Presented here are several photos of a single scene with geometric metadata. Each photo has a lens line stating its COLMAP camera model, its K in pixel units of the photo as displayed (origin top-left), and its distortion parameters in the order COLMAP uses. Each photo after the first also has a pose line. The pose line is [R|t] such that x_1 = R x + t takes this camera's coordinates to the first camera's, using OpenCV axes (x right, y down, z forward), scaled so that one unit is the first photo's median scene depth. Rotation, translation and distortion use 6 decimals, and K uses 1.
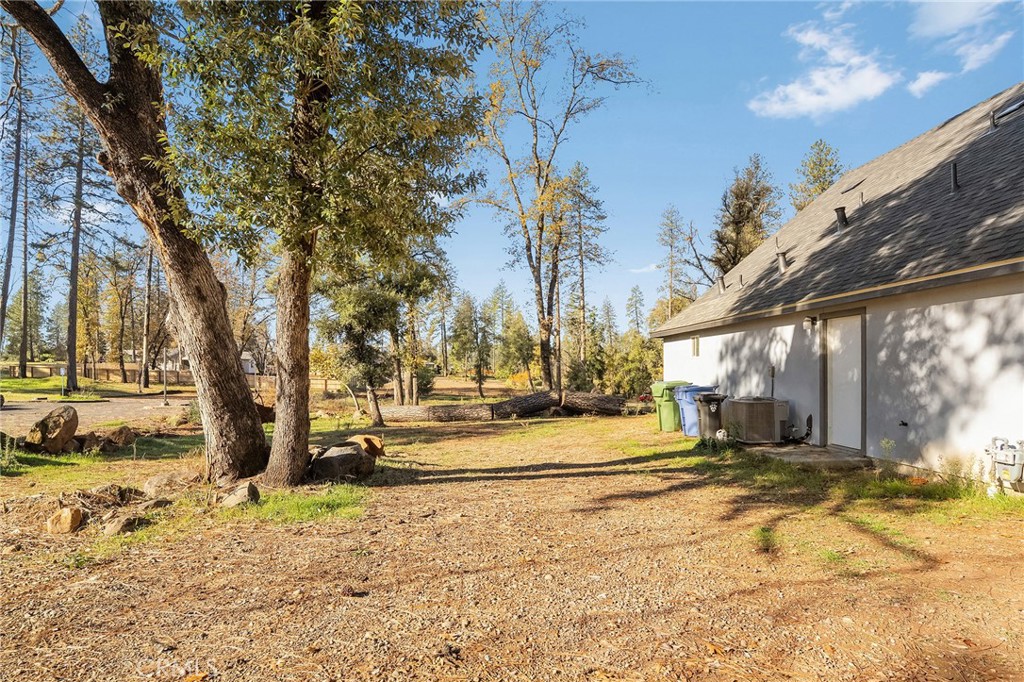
lens RADIAL K [[566.2, 0, 511.8], [0, 566.2, 360.6], [0, 0, 1]] dist [-0.001144, 0.000103]
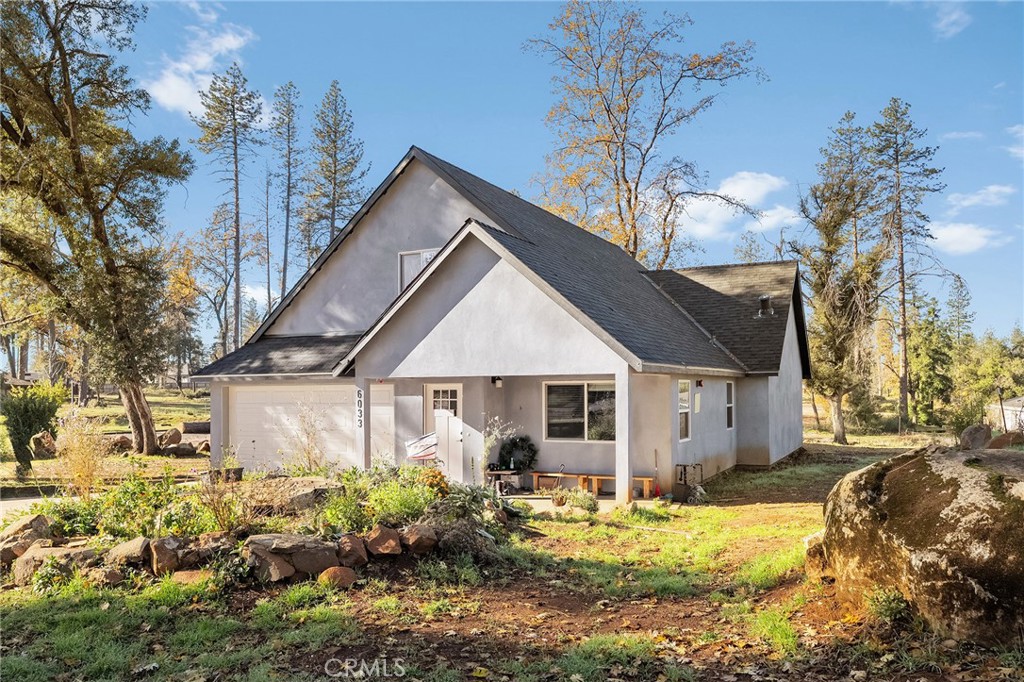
lens RADIAL K [[786.9, 0, 514.4], [0, 786.9, 378.3], [0, 0, 1]] dist [0.000925, 0.000868]
pose [[0.857619, -0.020211, -0.513888, 1.666838], [0.022783, 0.999740, -0.001297, -0.066485], [0.513781, -0.010595, 0.857856, -0.764002]]
